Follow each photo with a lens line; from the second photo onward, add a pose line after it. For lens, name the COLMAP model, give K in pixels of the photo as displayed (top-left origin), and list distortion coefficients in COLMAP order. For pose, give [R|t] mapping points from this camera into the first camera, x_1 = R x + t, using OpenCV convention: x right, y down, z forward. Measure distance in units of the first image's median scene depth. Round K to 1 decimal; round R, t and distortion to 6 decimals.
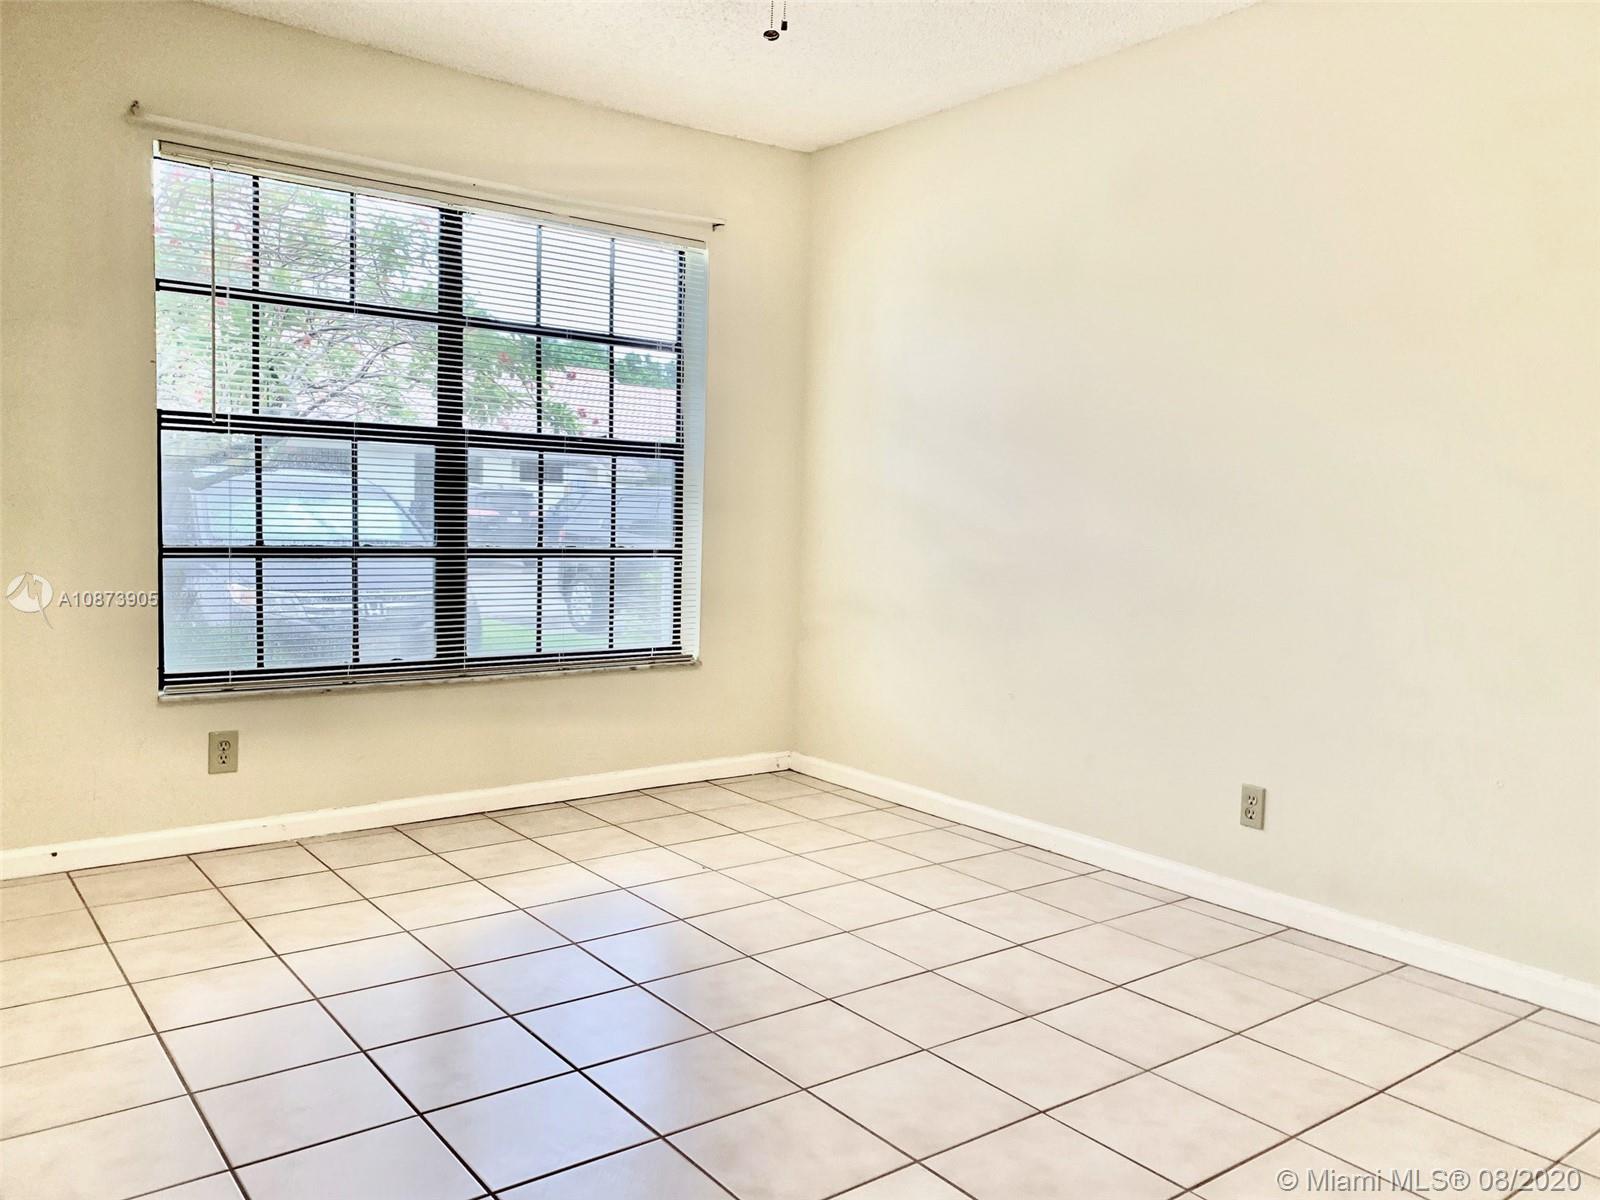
lens RADIAL K [[1220.6, 0, 800.0], [0, 1220.6, 600.0], [0, 0, 1]] dist [0.056610, -0.003477]
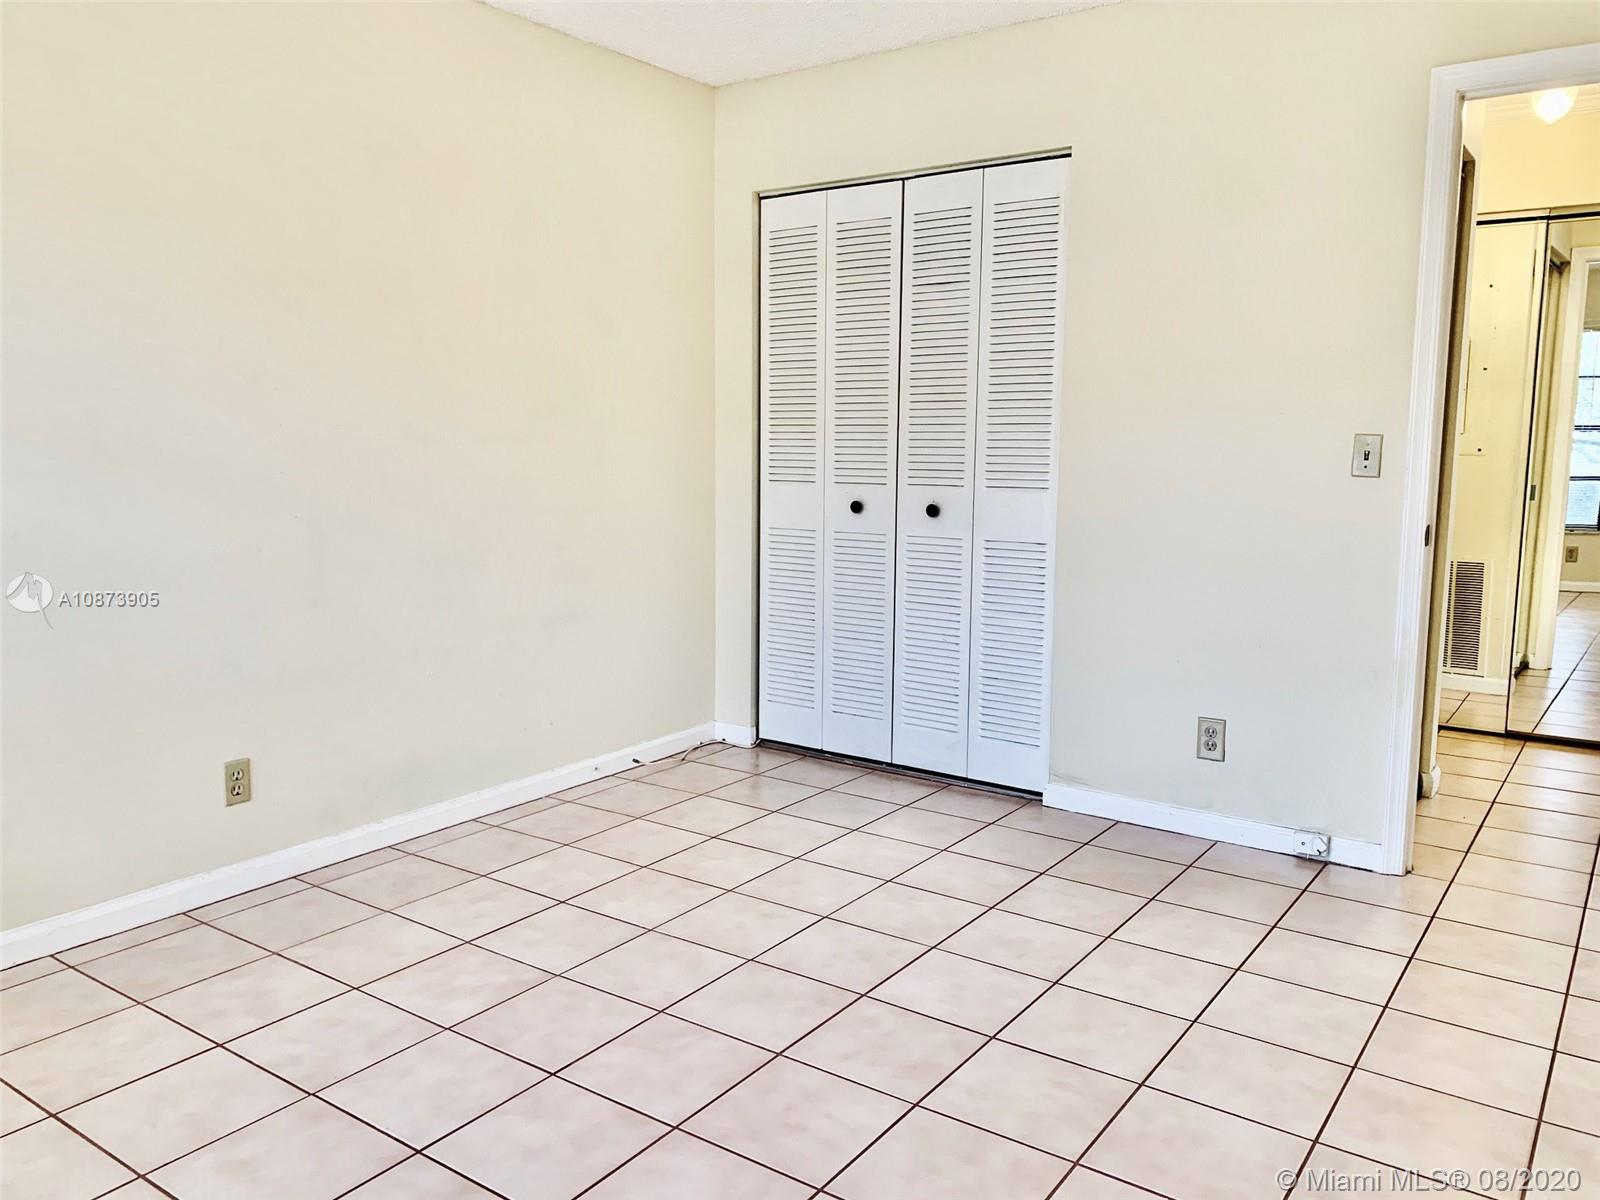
lens RADIAL K [[1220.6, 0, 800.0], [0, 1220.6, 600.0], [0, 0, 1]] dist [0.056610, -0.003477]
pose [[-0.285278, -0.156435, 0.945592, -0.738381], [0.060797, 0.981650, 0.180742, -0.133237], [-0.956515, 0.109051, -0.270532, 0.974368]]
